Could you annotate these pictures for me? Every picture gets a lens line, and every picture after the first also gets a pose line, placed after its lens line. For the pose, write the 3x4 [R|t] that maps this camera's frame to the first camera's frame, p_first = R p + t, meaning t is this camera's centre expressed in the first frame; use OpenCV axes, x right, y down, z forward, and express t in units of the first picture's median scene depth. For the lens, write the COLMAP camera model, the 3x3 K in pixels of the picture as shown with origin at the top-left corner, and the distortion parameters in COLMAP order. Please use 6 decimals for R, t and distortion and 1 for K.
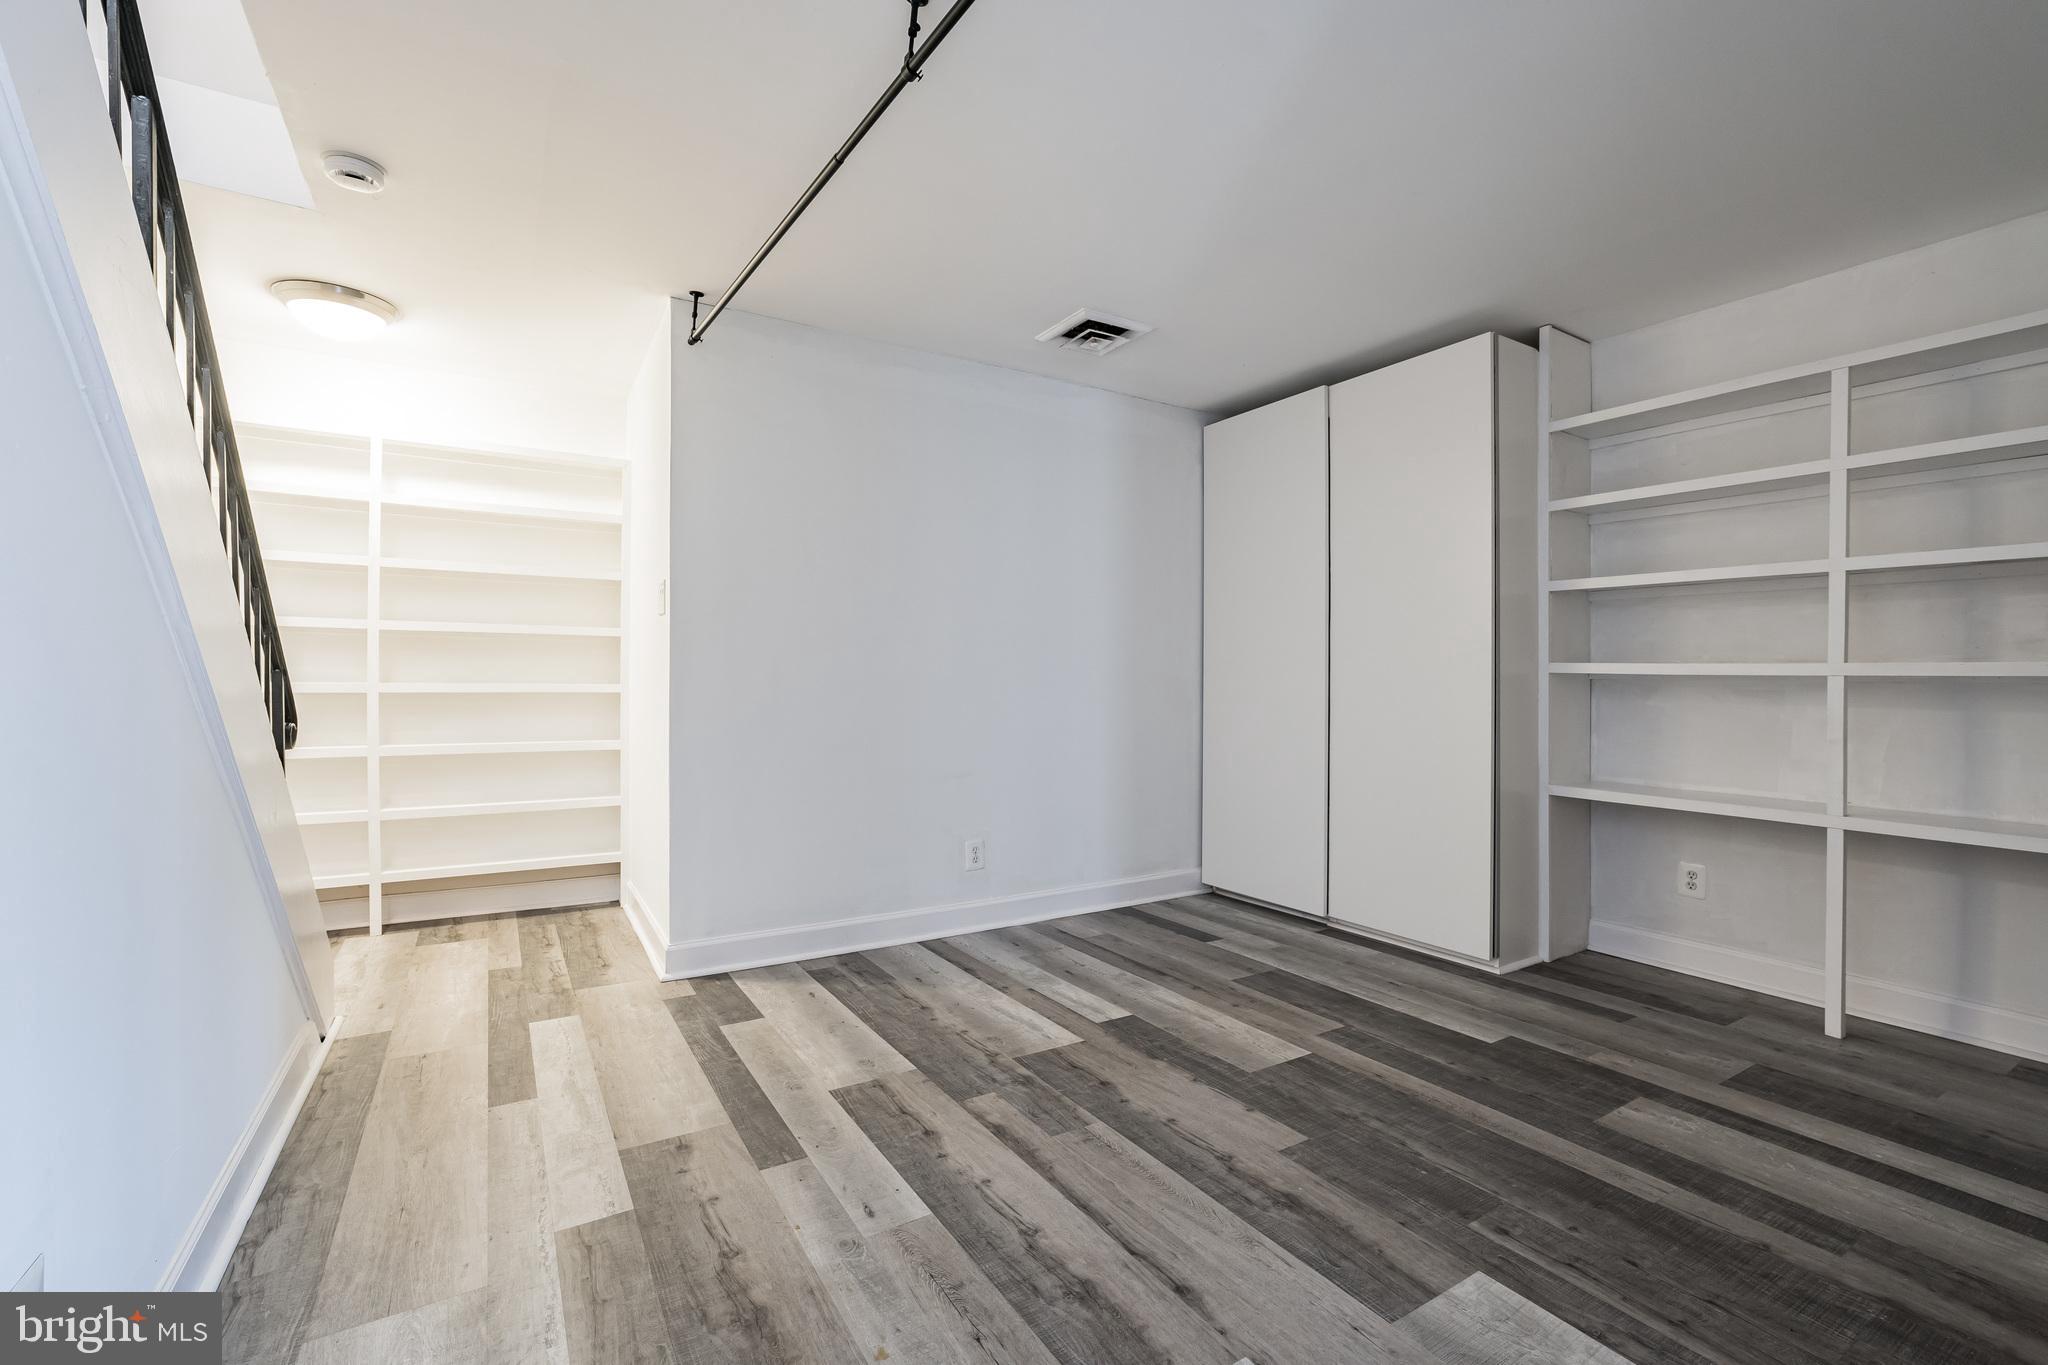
lens RADIAL K [[865.4, 0, 1024.2], [0, 865.4, 677.2], [0, 0, 1]] dist [-0.029358, 0.008387]
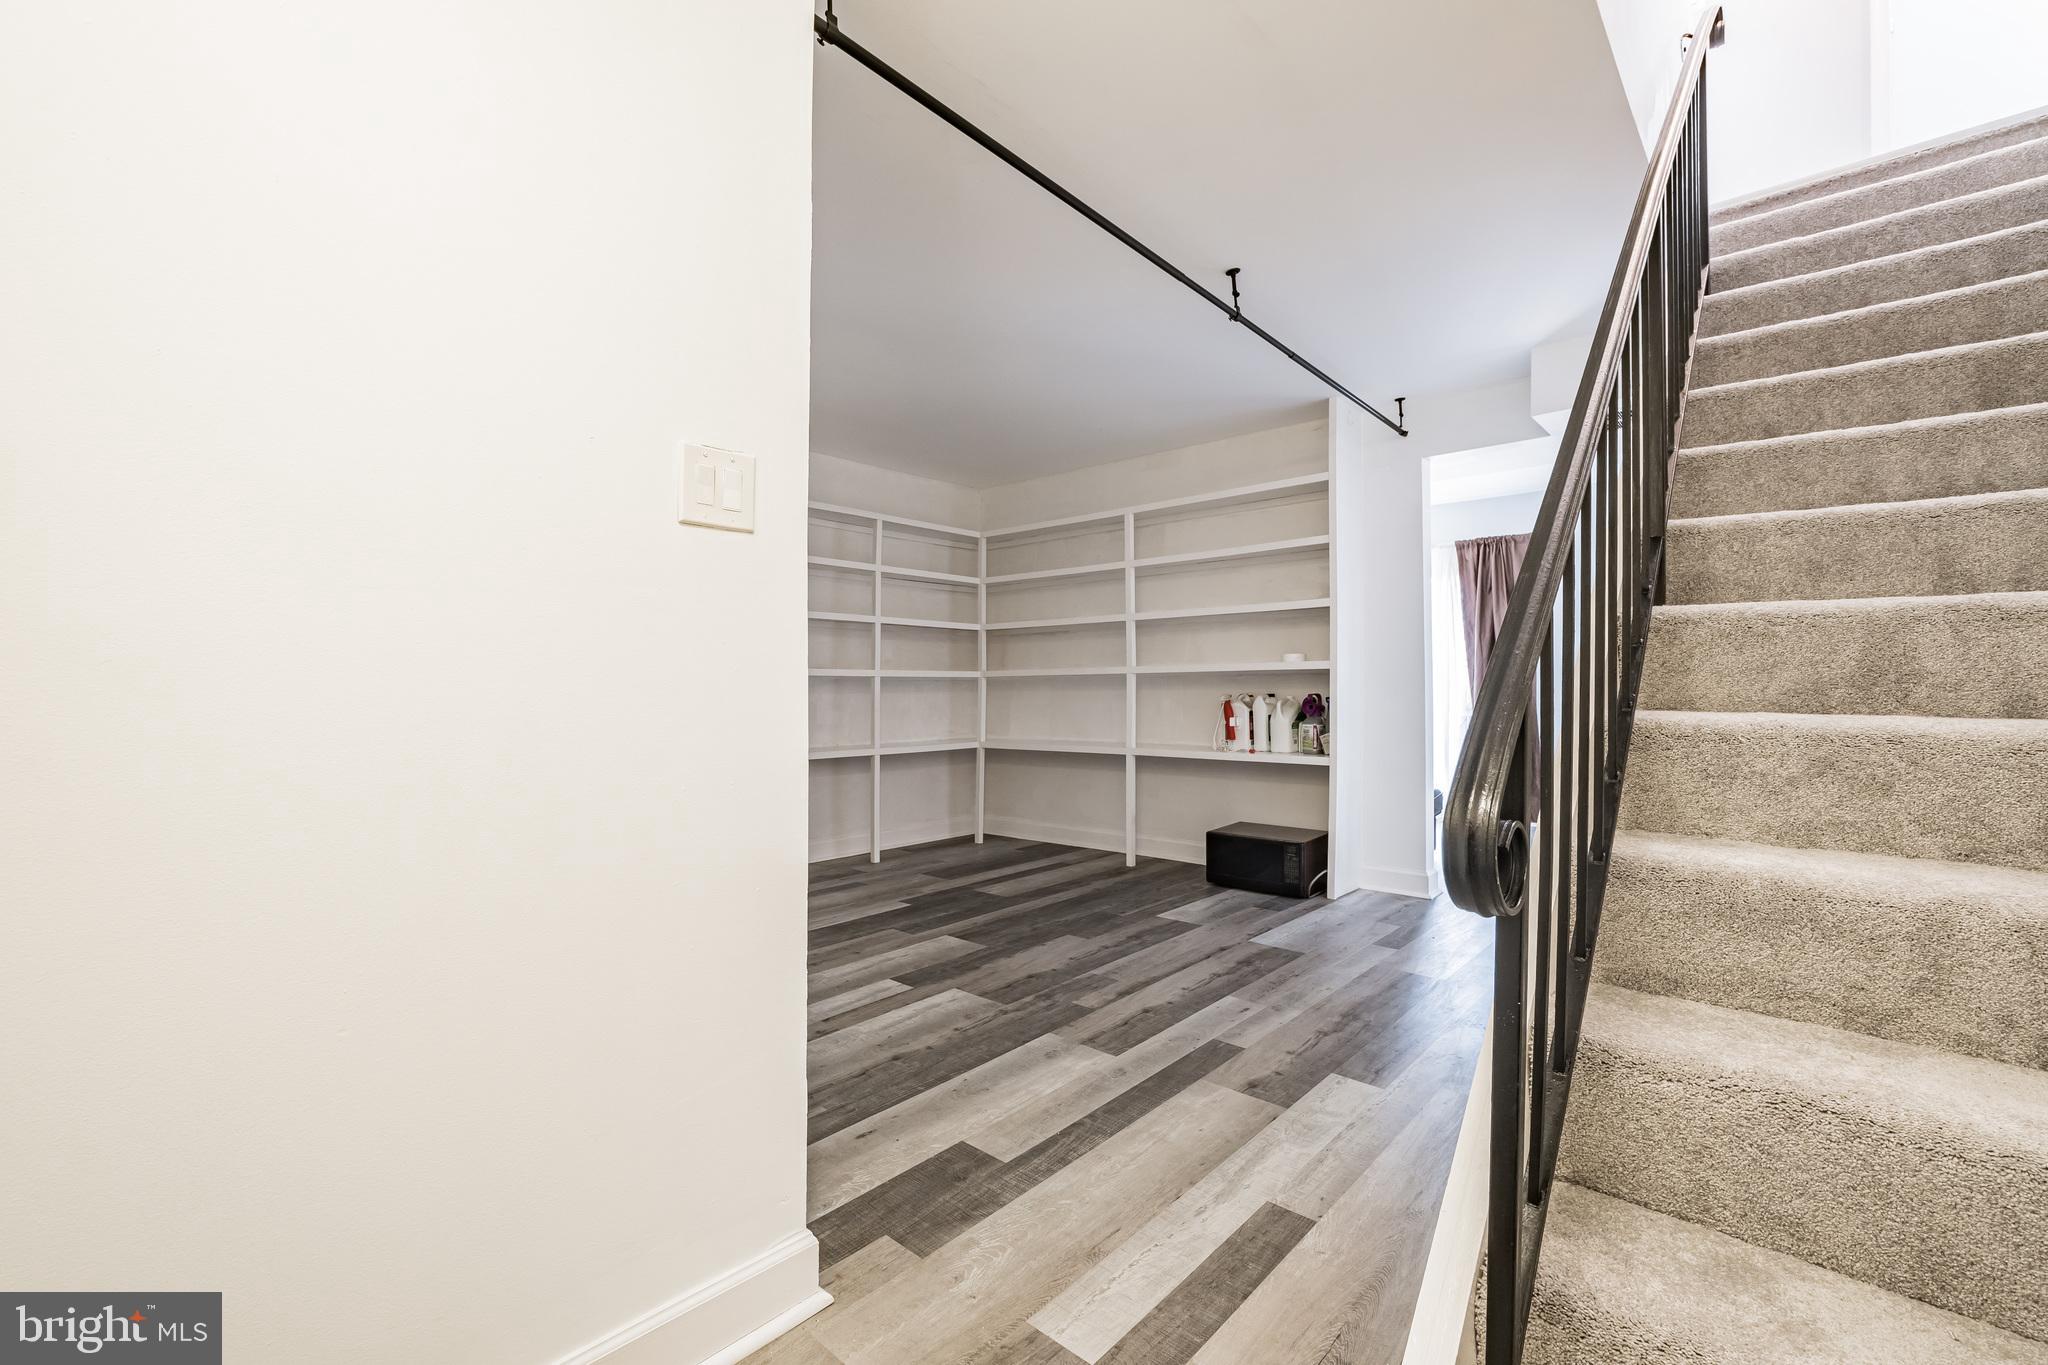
lens RADIAL K [[865.4, 0, 1024.2], [0, 865.4, 677.2], [0, 0, 1]] dist [-0.029358, 0.008387]
pose [[-0.258578, 0.003598, 0.965984, -1.287621], [-0.002064, 0.999989, -0.004277, 0.000566], [-0.965988, -0.003099, -0.258568, 1.425371]]
